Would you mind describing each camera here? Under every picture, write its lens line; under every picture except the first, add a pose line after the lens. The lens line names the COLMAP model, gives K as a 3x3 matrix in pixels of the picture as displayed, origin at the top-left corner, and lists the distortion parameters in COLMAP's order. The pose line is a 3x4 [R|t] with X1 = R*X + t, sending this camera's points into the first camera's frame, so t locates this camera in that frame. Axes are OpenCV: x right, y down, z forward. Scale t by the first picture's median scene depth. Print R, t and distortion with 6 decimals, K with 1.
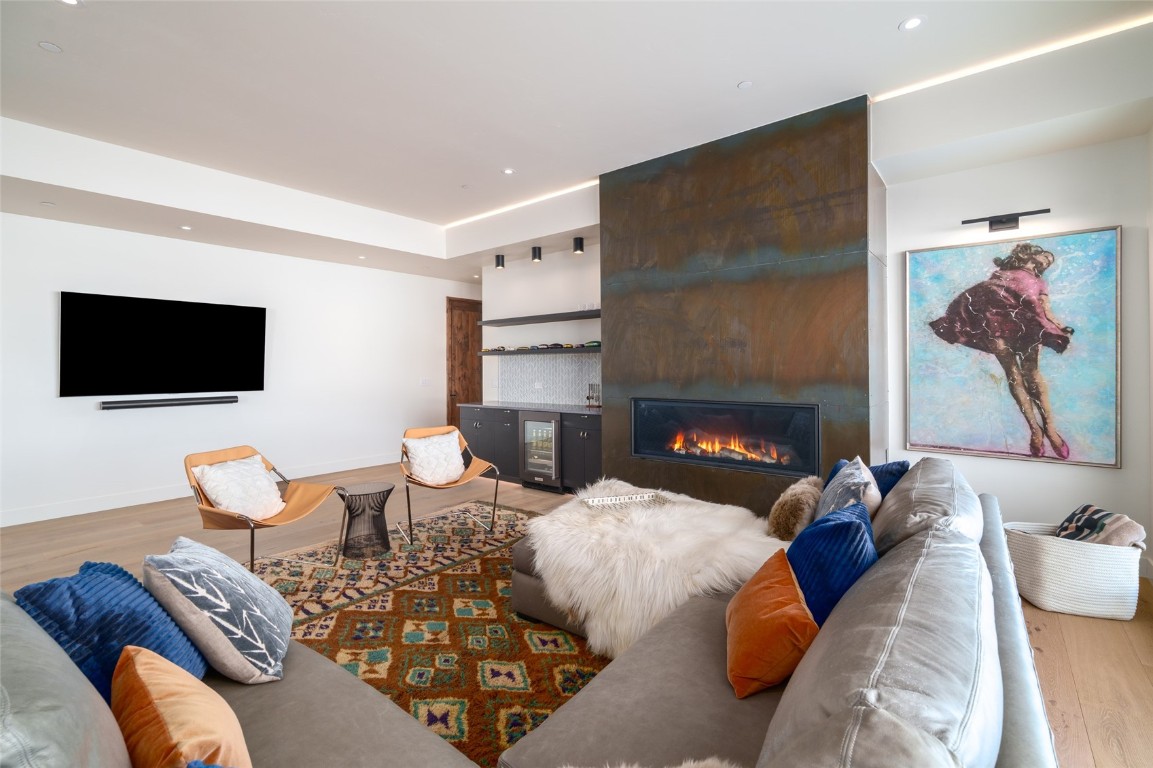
lens RADIAL K [[516.4, 0, 571.3], [0, 516.4, 375.6], [0, 0, 1]] dist [-0.004647, -0.000017]
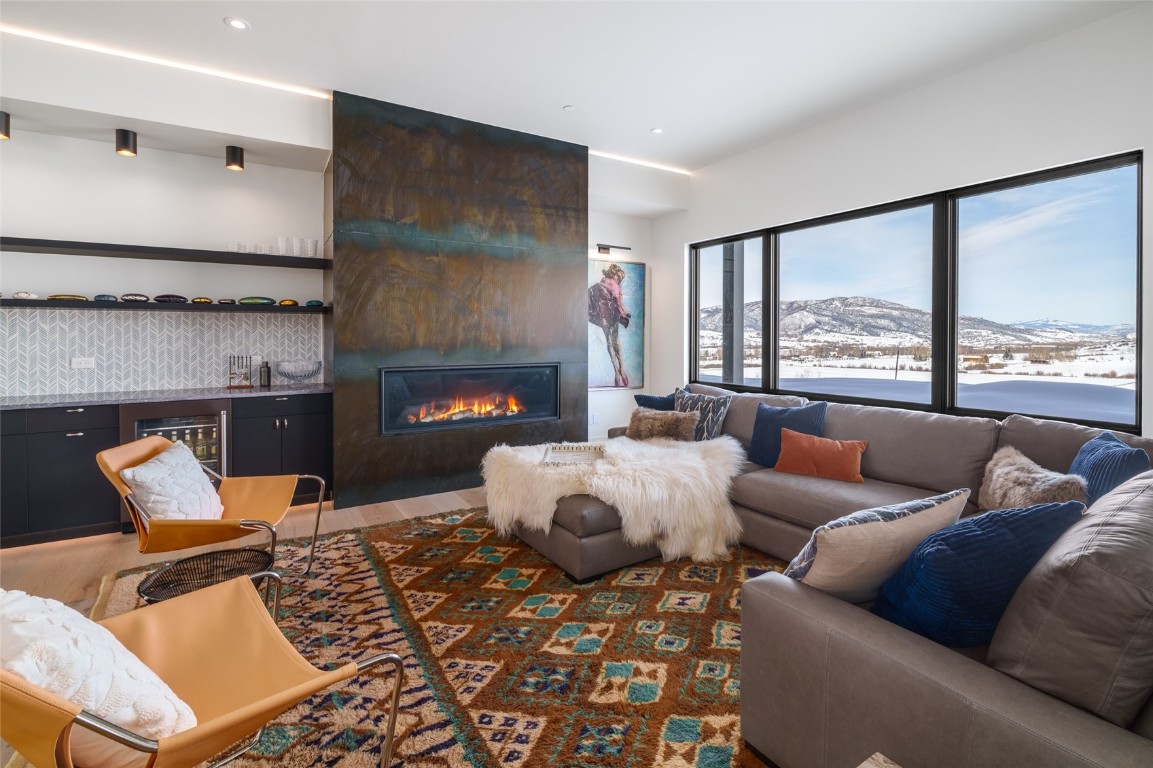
lens RADIAL K [[519.7, 0, 584.1], [0, 519.7, 348.8], [0, 0, 1]] dist [-0.003295, -0.000285]
pose [[0.328269, -0.015922, 0.944450, -0.741870], [0.011313, 0.999852, 0.012923, 0.004111], [-0.944516, 0.006442, 0.328401, 0.482235]]
